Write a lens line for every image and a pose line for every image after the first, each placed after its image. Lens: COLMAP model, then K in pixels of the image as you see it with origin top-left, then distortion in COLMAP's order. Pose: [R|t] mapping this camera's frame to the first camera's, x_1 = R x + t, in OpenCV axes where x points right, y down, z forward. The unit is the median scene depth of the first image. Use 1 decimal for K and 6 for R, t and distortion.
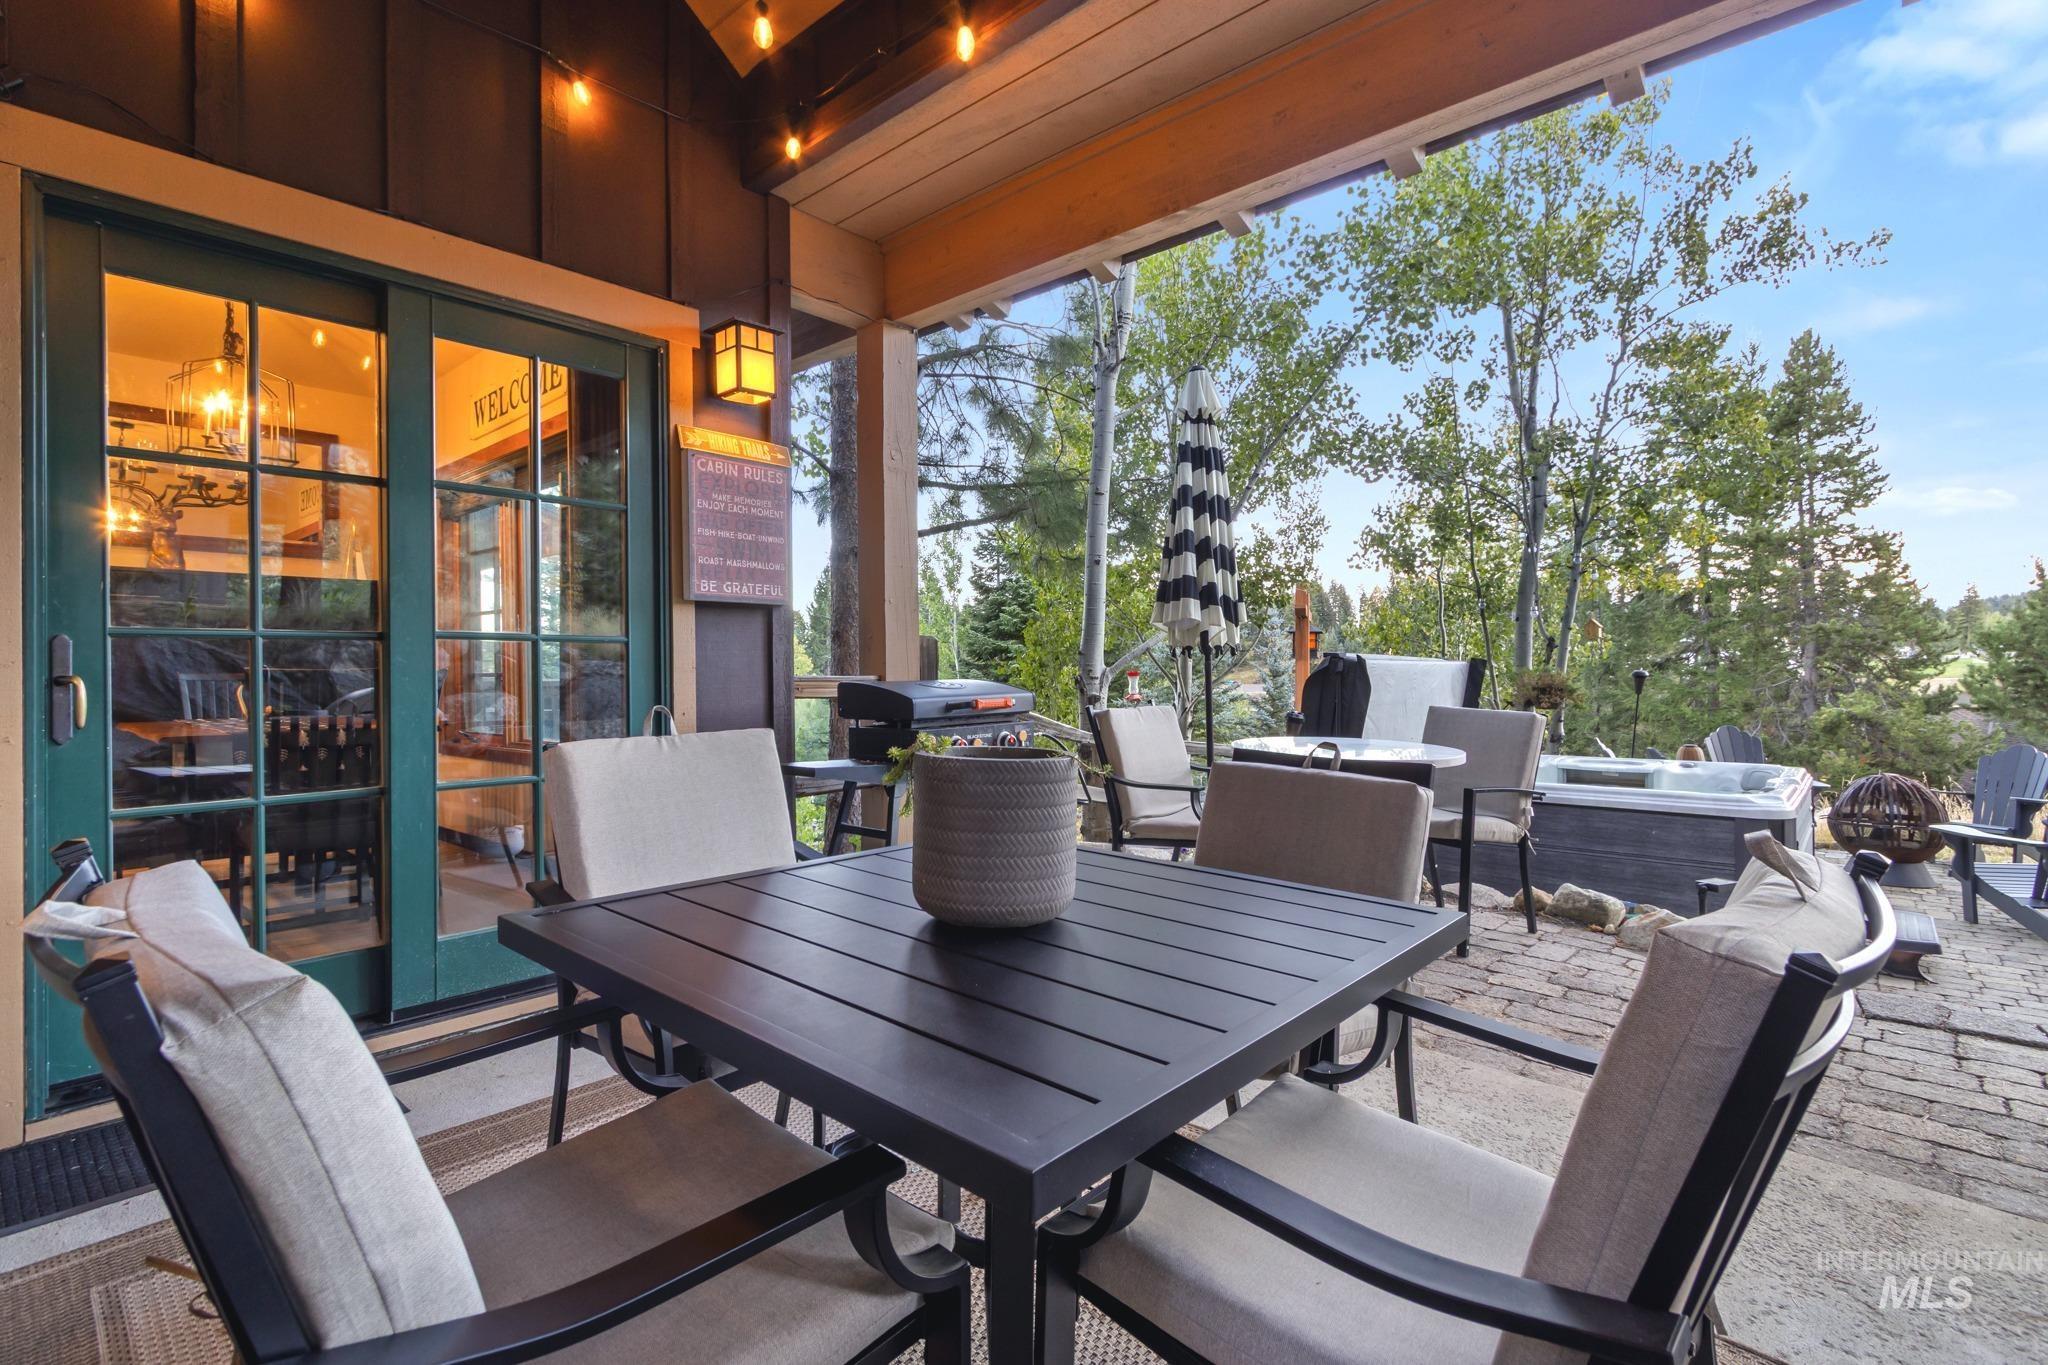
lens RADIAL K [[962.6, 0, 1023.6], [0, 962.6, 668.0], [0, 0, 1]] dist [-0.002240, -0.000751]
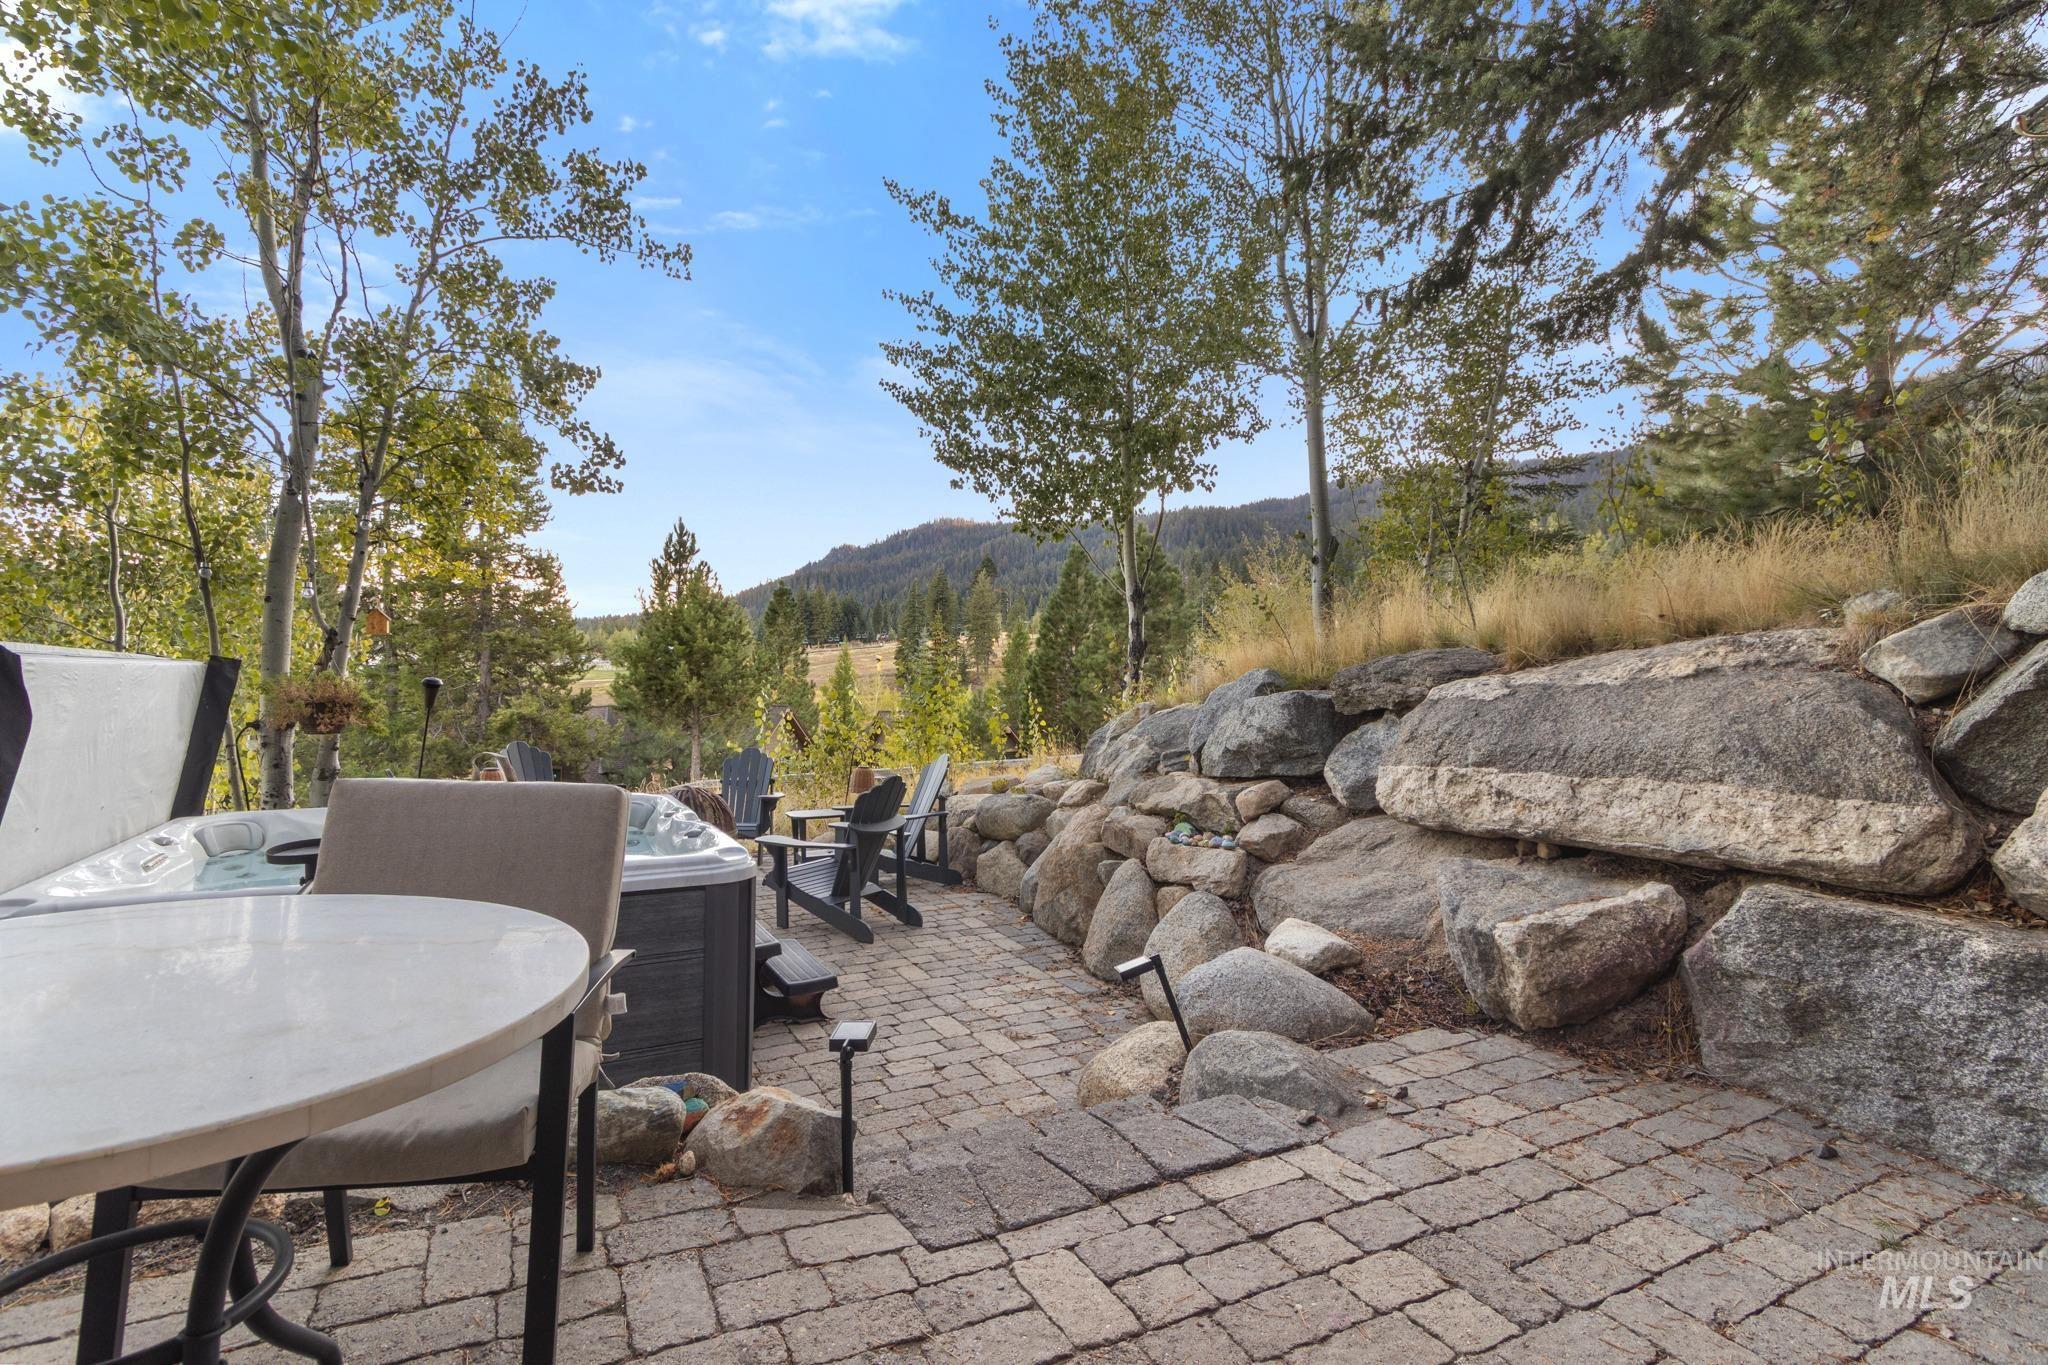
lens RADIAL K [[948.2, 0, 1024.0], [0, 948.2, 682.5], [0, 0, 1]] dist [-0.006297, -0.000793]
pose [[0.333196, 0.009141, 0.942813, 0.058724], [-0.023292, 0.999728, -0.001461, -0.003565], [-0.942570, -0.021473, 0.333319, 0.239582]]
